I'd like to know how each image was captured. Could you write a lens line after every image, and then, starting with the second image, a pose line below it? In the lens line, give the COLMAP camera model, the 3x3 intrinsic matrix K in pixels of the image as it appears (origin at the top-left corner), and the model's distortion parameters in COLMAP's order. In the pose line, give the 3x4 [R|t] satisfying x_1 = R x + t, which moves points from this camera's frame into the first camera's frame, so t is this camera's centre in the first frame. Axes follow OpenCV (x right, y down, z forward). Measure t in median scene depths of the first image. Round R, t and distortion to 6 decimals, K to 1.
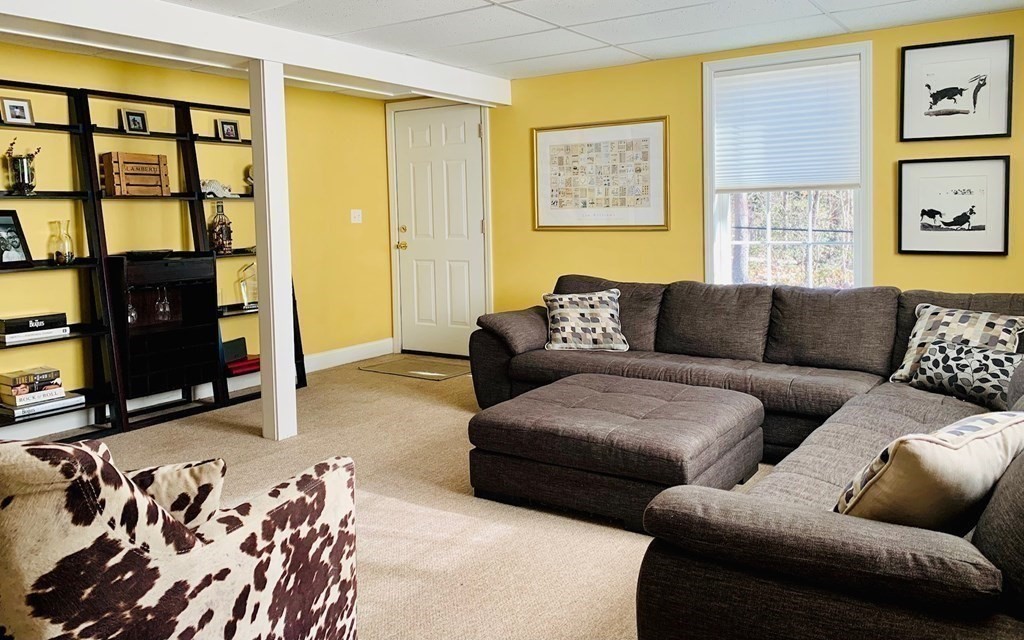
lens RADIAL K [[785.9, 0, 512.3], [0, 785.9, 321.6], [0, 0, 1]] dist [0.015951, 0.001584]
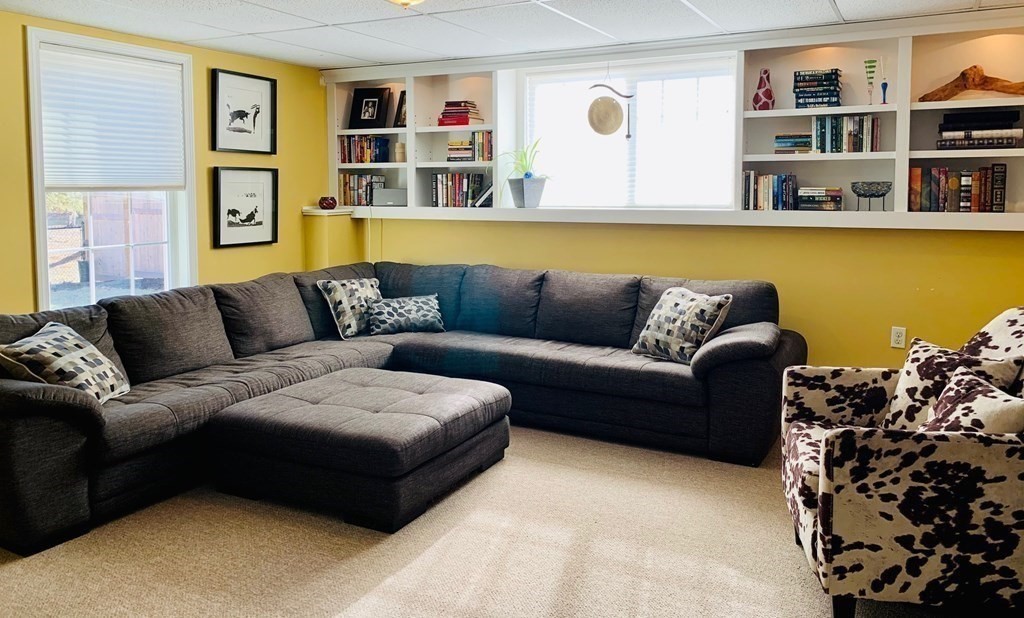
lens RADIAL K [[797.4, 0, 512.1], [0, 797.4, 307.7], [0, 0, 1]] dist [0.057158, 0.005042]
pose [[-0.121044, -0.131198, 0.983939, -0.760238], [0.153982, 0.976747, 0.149182, -0.116345], [-0.980631, 0.169566, -0.098027, 0.752889]]
